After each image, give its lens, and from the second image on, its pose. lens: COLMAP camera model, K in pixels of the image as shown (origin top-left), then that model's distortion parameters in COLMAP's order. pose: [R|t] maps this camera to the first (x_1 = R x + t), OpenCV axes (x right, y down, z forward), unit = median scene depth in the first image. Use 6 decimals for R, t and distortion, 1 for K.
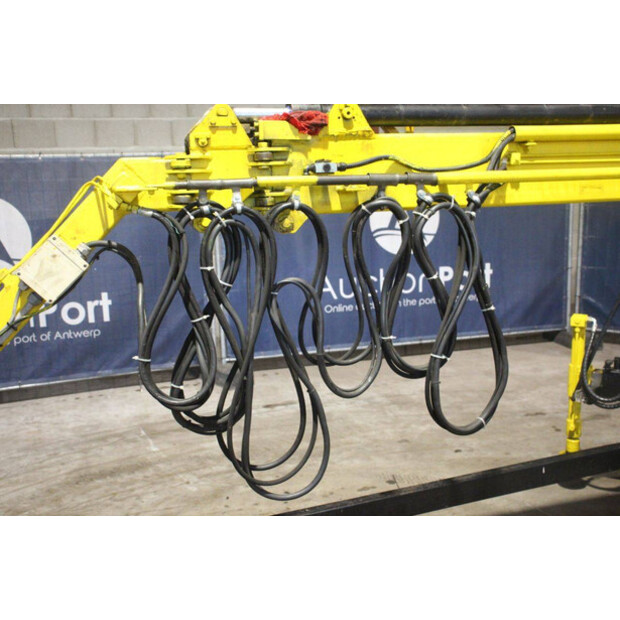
lens RADIAL K [[722.1, 0, 307.9], [0, 722.1, 301.3], [0, 0, 1]] dist [0.016795, 0.003456]
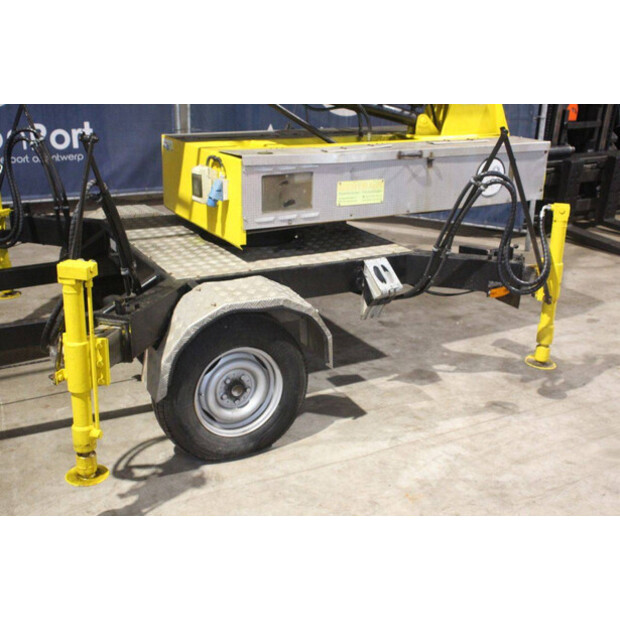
lens RADIAL K [[771.0, 0, 310.0], [0, 771.0, 310.0], [0, 0, 1]] dist [-0.015730, 0.353537]
pose [[0.979409, -0.025969, 0.200207, 0.585147], [-0.008007, 0.985916, 0.167050, 0.037645], [-0.201726, -0.165213, 0.965407, -0.224200]]
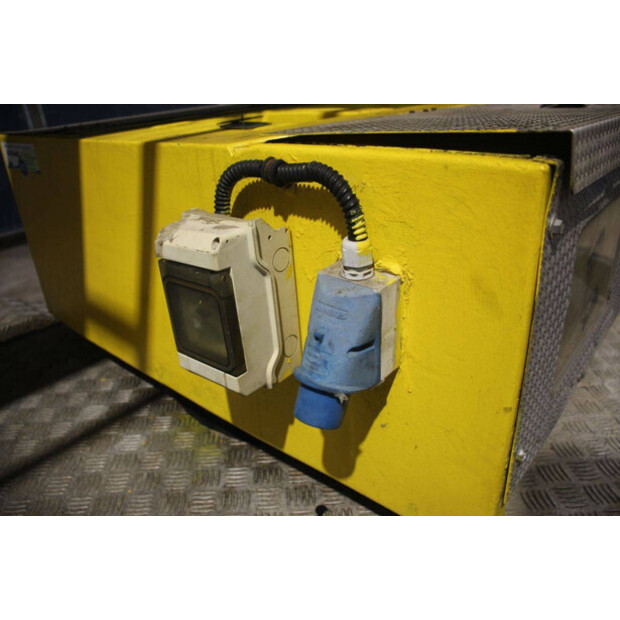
lens RADIAL K [[501.7, 0, 311.3], [0, 501.7, 316.3], [0, 0, 1]] dist [-0.097626, 0.015047]
pose [[0.840230, -0.262904, 0.474230, 0.603309], [0.126987, 0.945680, 0.299273, 0.012199], [-0.527150, -0.191238, 0.827974, 0.595321]]
